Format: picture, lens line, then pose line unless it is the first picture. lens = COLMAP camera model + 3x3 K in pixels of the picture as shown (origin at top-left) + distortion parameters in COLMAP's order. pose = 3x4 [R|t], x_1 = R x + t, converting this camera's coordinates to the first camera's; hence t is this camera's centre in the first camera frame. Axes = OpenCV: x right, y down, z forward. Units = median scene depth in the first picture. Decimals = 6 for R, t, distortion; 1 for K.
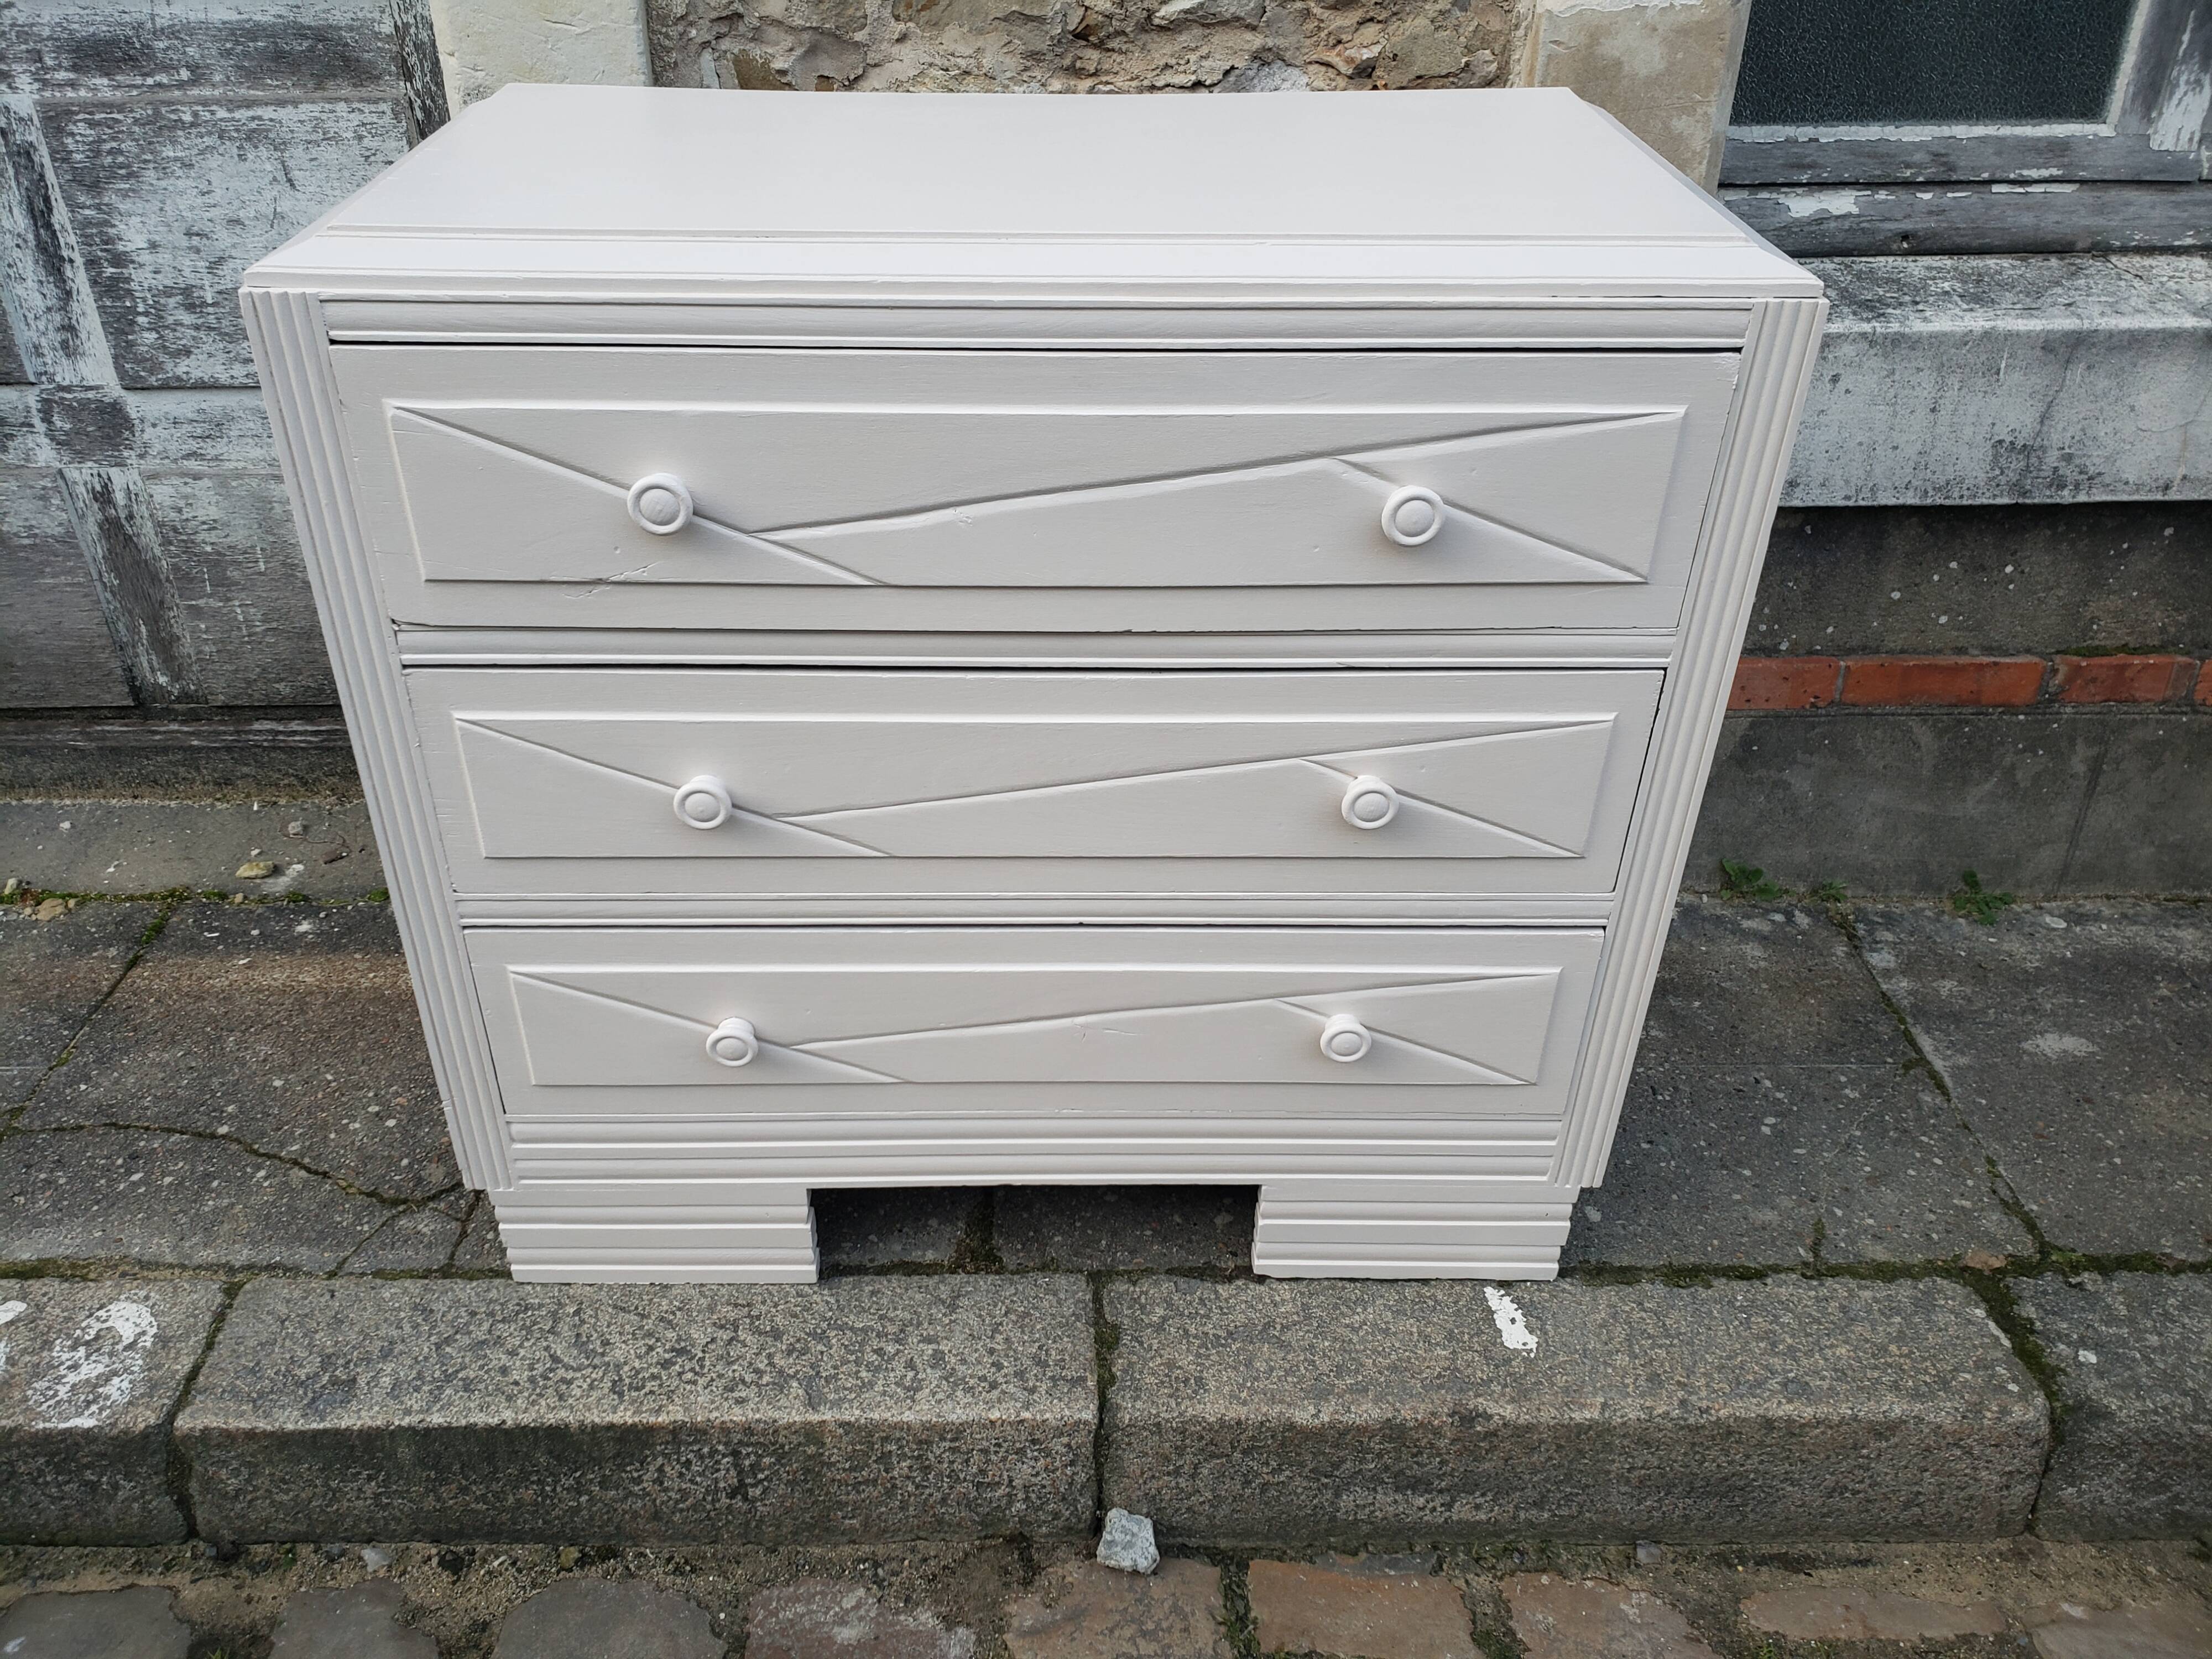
lens RADIAL K [[1741.7, 0, 1072.9], [0, 1741.7, 825.7], [0, 0, 1]] dist [0.000728, 0.031549]
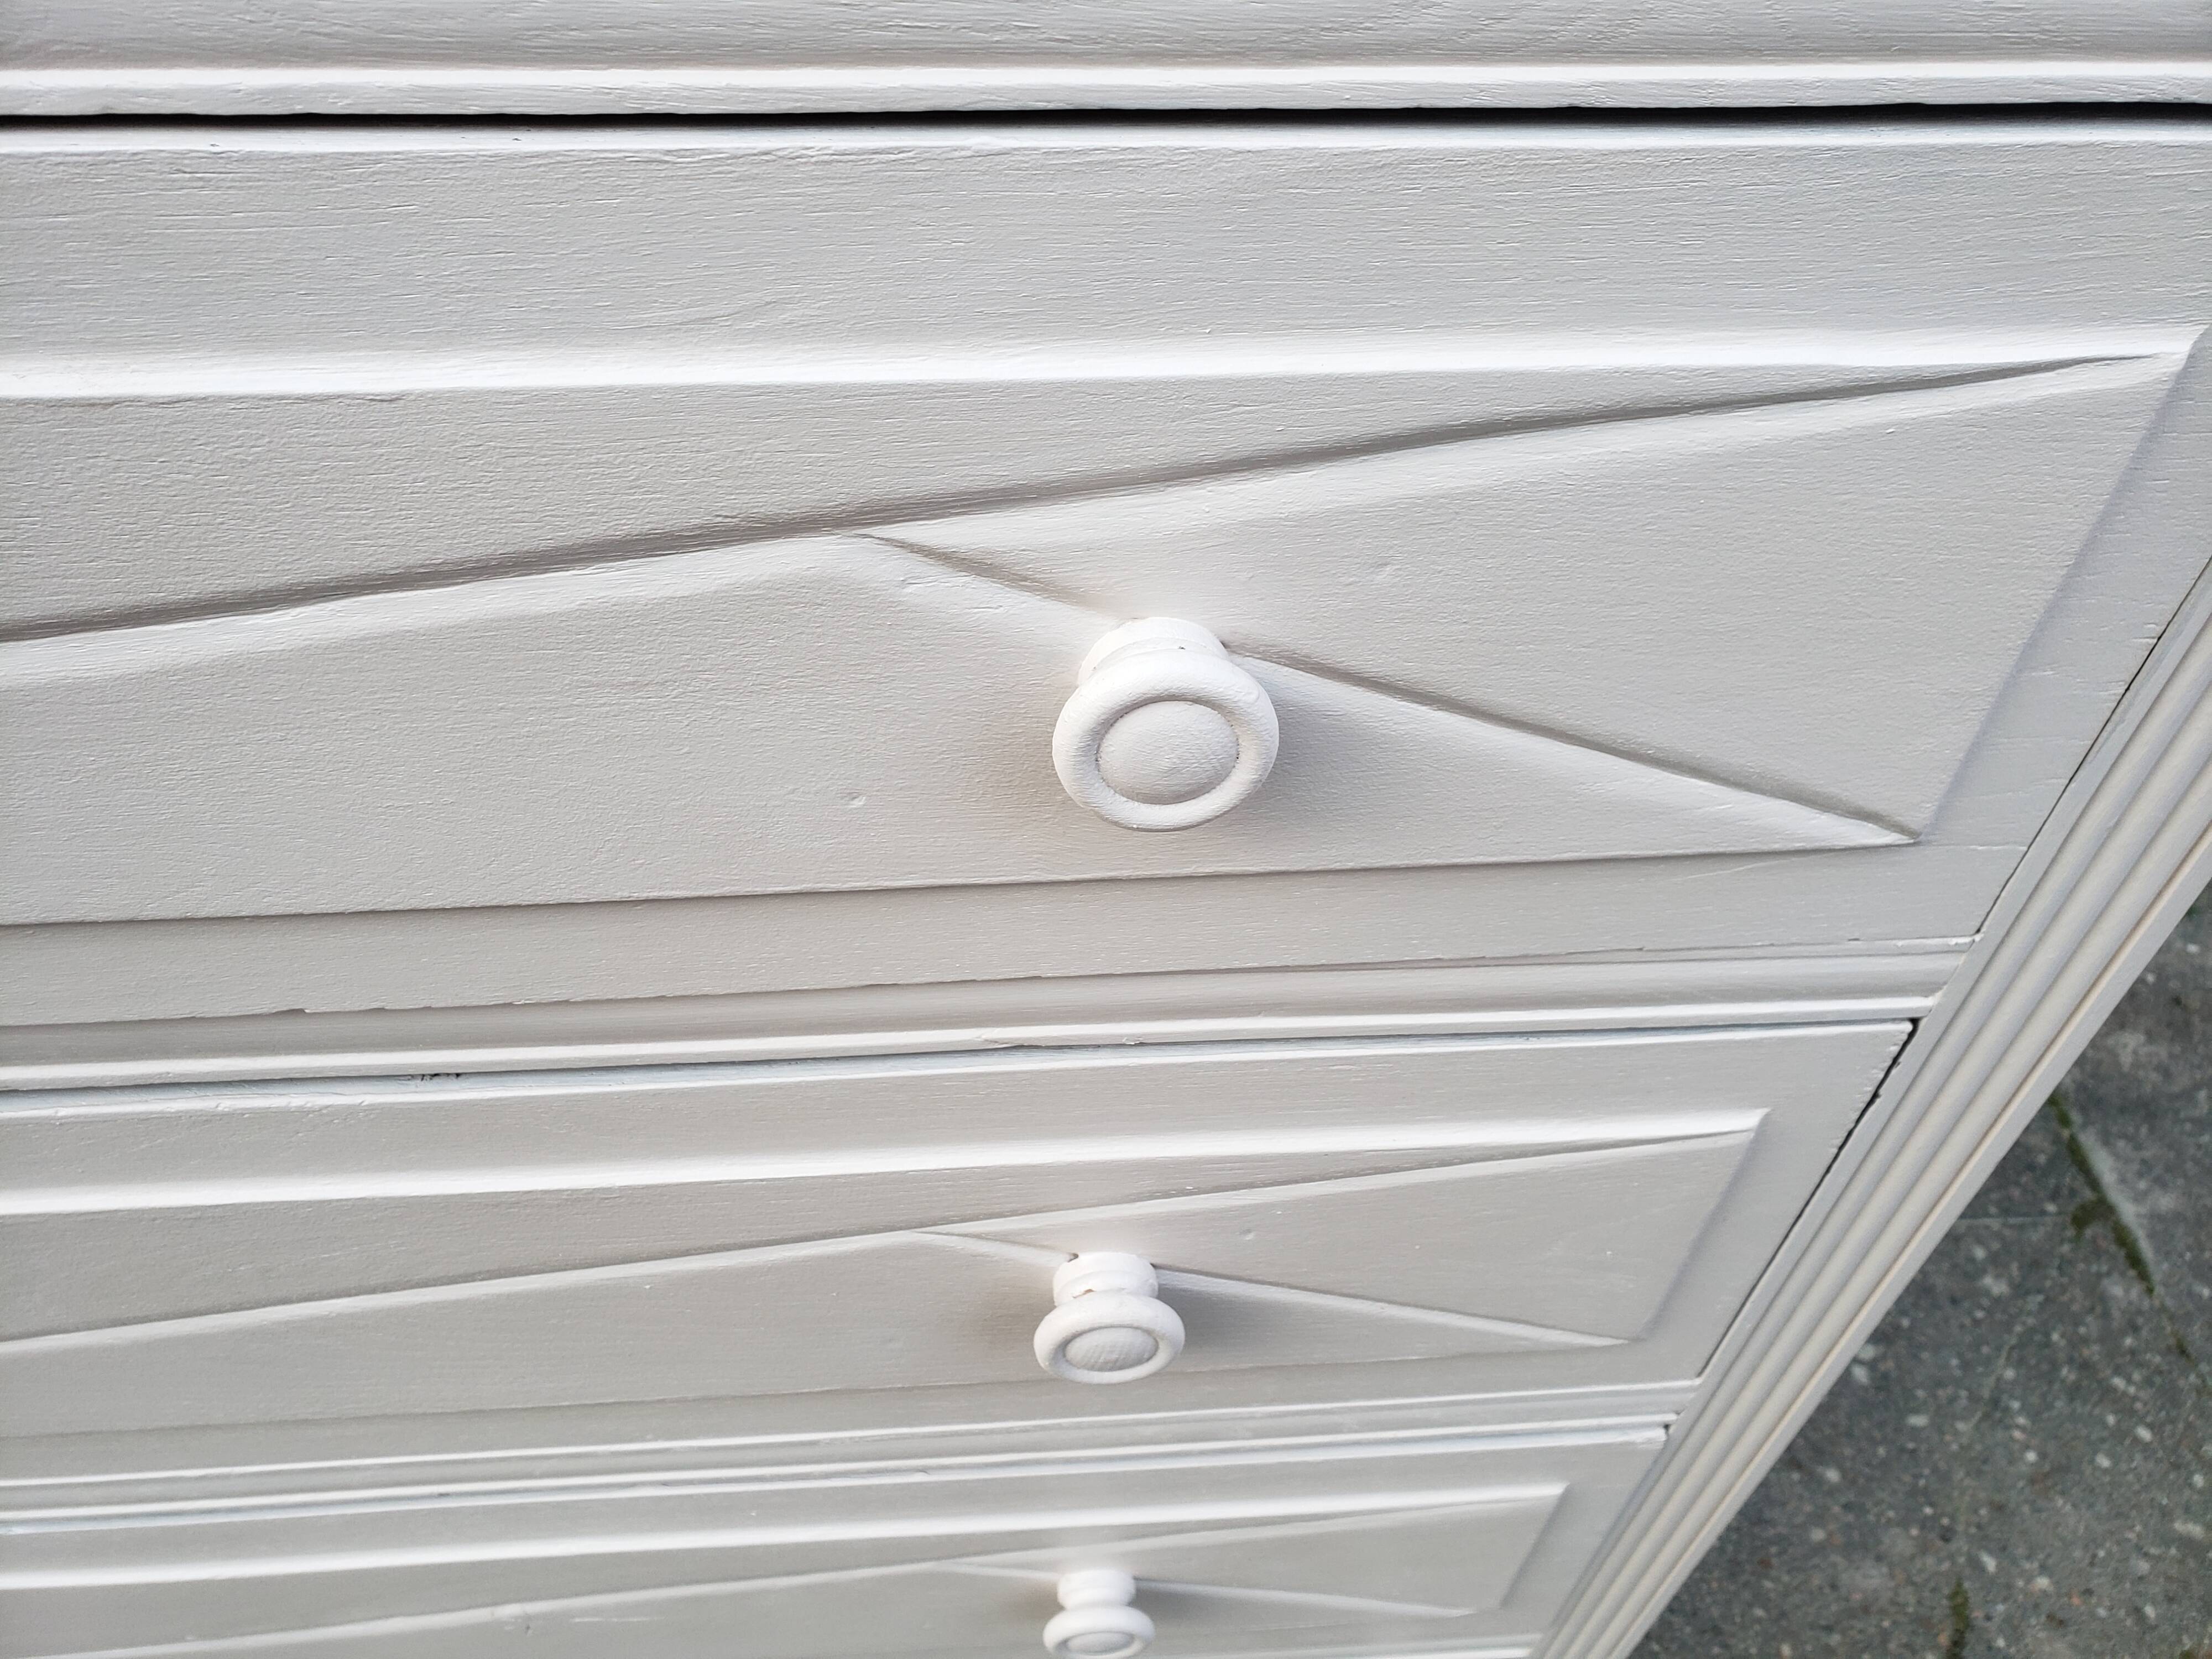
lens RADIAL K [[1741.7, 0, 1095.4], [0, 1741.7, 846.2], [0, 0, 1]] dist [0.000728, 0.031549]
pose [[0.998277, -0.030541, 0.050097, 0.122159], [0.018072, 0.972387, 0.232674, -0.161033], [-0.055820, -0.231368, 0.971264, 0.522617]]
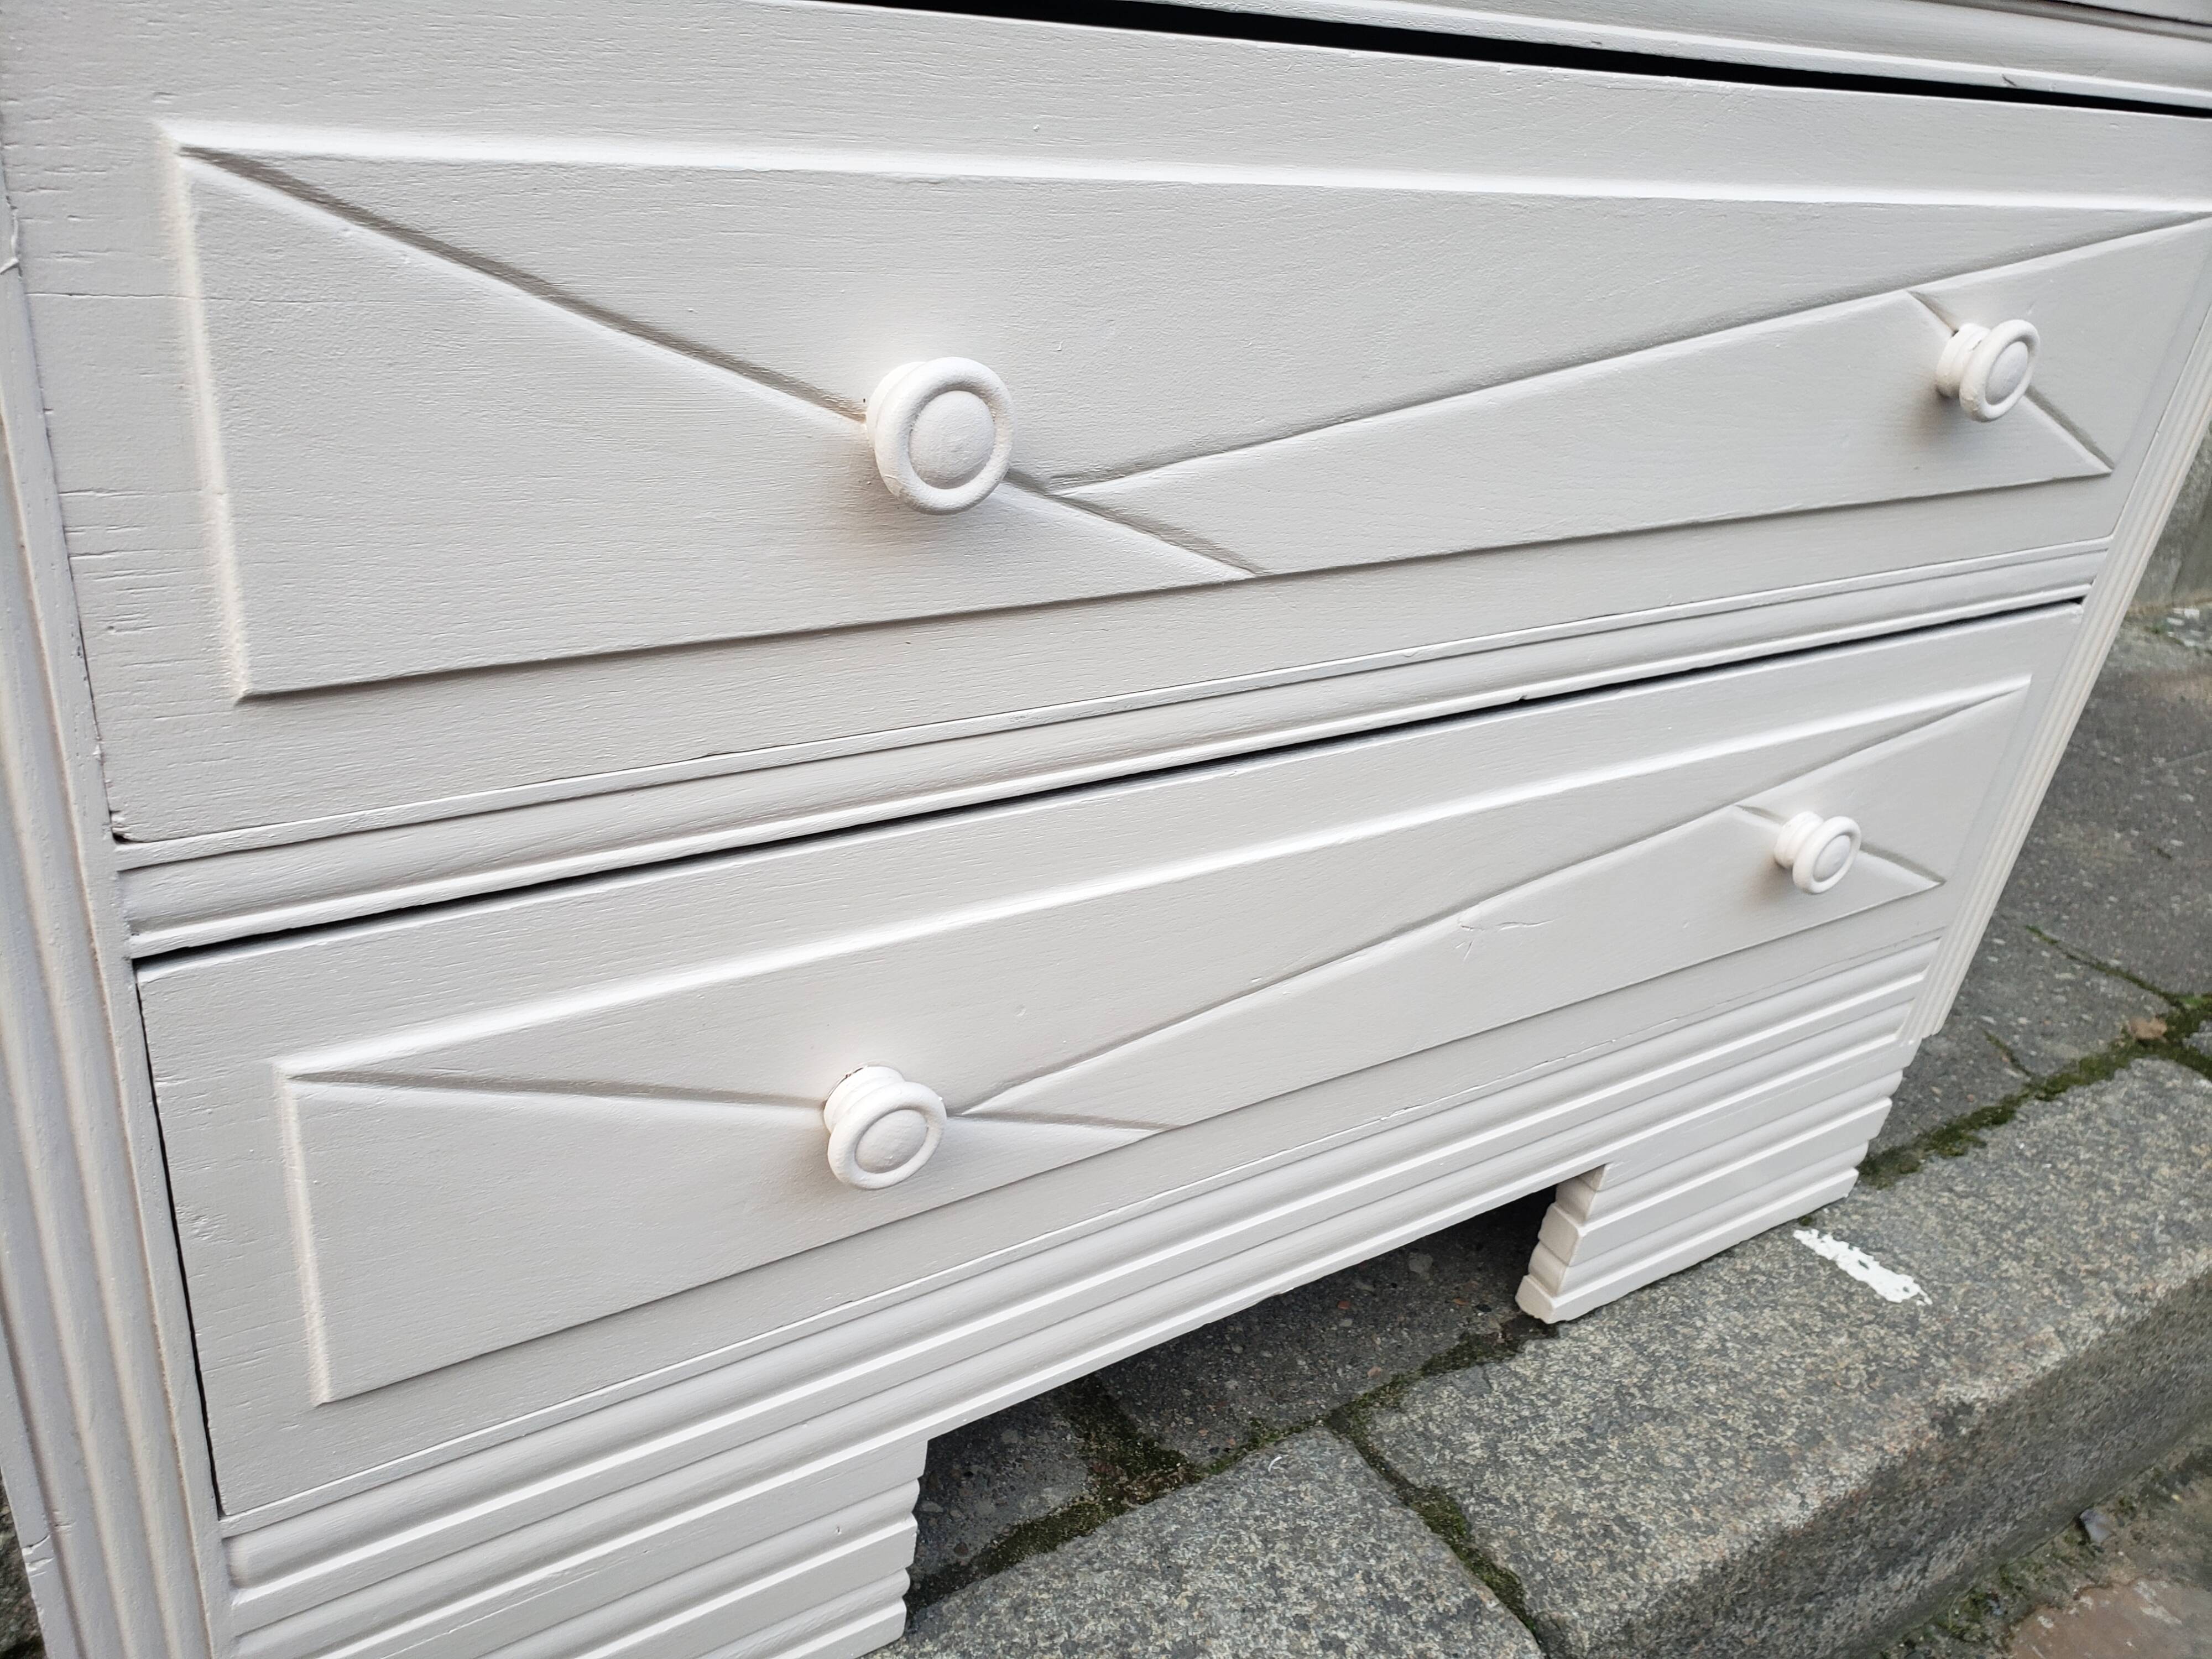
lens RADIAL K [[1741.7, 0, 1094.7], [0, 1741.7, 833.0], [0, 0, 1]] dist [0.000728, 0.031549]
pose [[0.839681, -0.173377, 0.514662, -0.305764], [0.201861, 0.979414, 0.000601, 0.058708], [-0.504171, 0.103385, 0.857393, 0.539311]]
